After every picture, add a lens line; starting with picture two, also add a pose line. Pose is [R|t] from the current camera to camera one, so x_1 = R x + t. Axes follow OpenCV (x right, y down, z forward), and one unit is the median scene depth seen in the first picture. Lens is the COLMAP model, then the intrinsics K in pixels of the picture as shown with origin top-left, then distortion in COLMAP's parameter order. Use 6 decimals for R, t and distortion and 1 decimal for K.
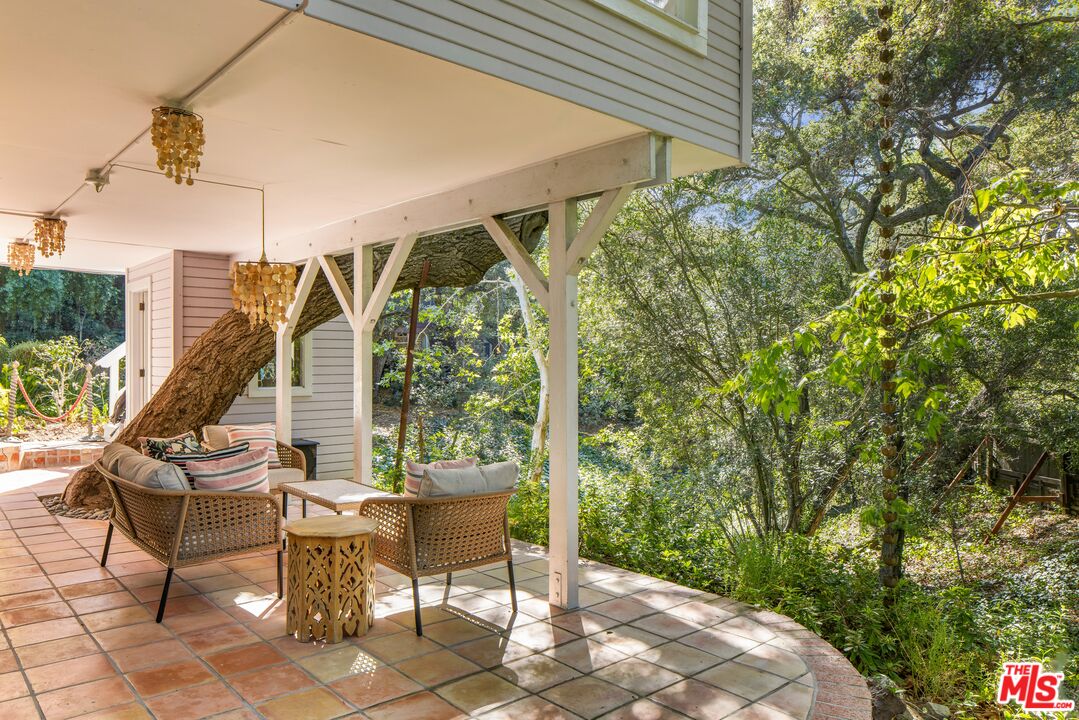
lens RADIAL K [[737.1, 0, 537.3], [0, 737.1, 358.8], [0, 0, 1]] dist [0.007248, -0.017814]
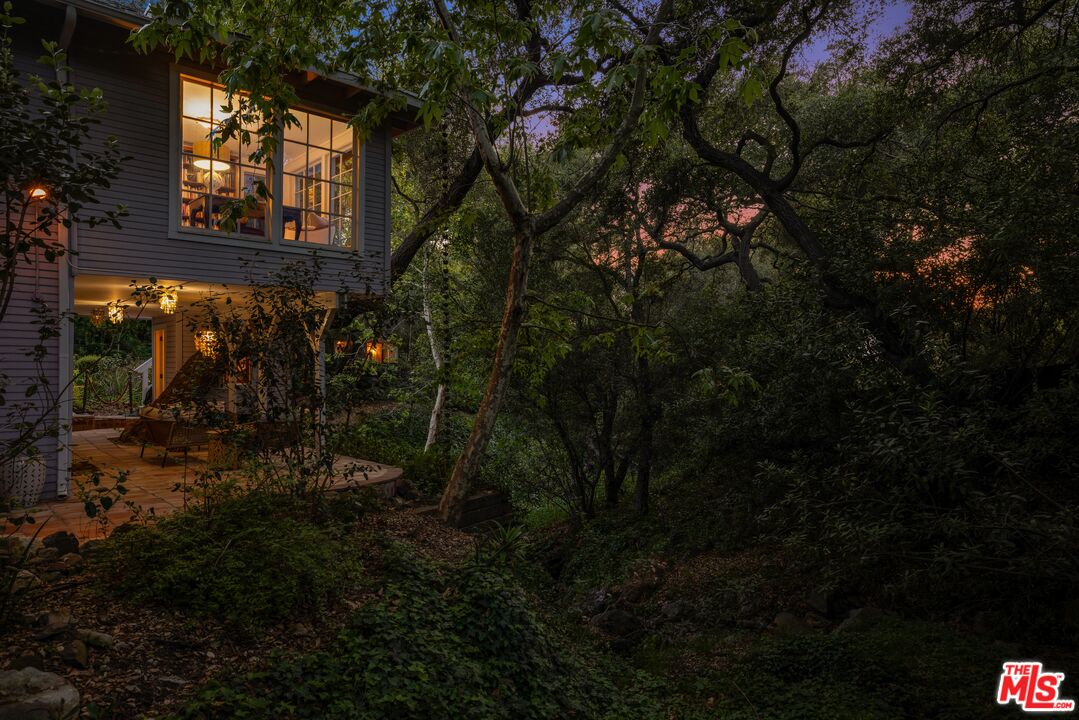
lens RADIAL K [[706.6, 0, 541.5], [0, 706.6, 360.5], [0, 0, 1]] dist [0.002173, 0.020307]
pose [[0.999970, -0.001665, -0.007577, 0.793073], [0.001653, 0.999997, -0.001597, -0.028439], [0.007580, 0.001585, 0.999970, -1.411673]]
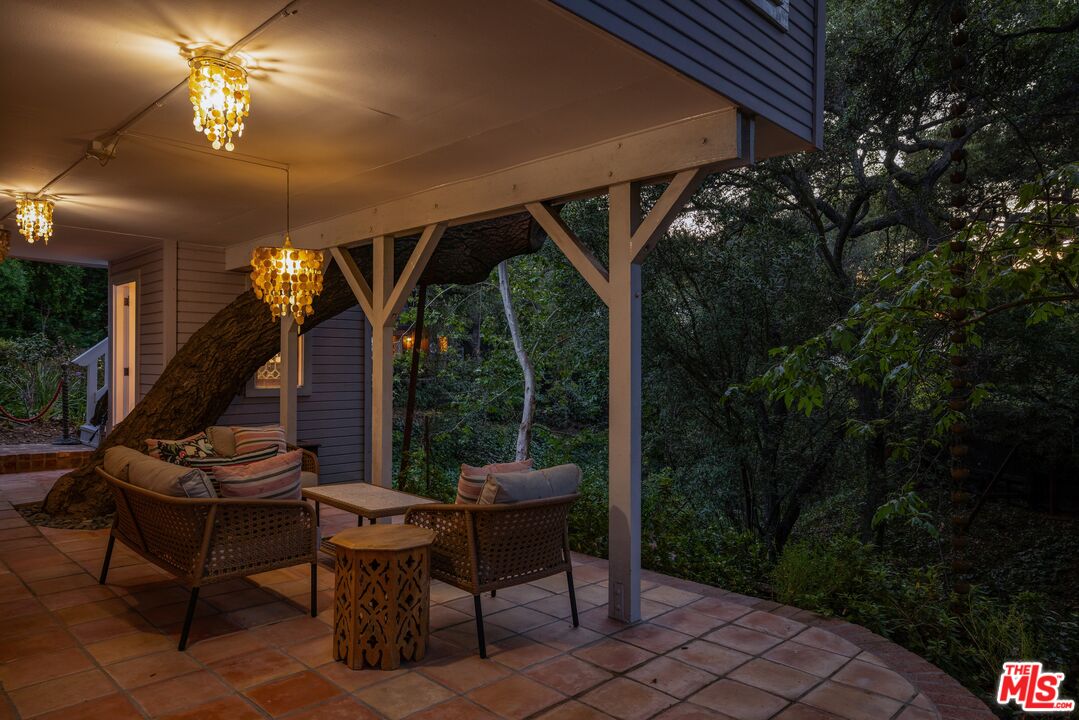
lens RADIAL K [[706.6, 0, 542.8], [0, 706.6, 361.7], [0, 0, 1]] dist [0.002173, 0.020307]
pose [[0.997803, 0.004153, 0.066127, -0.129871], [-0.004026, 0.999990, -0.002040, 0.012847], [-0.066135, 0.001770, 0.997809, 0.116811]]
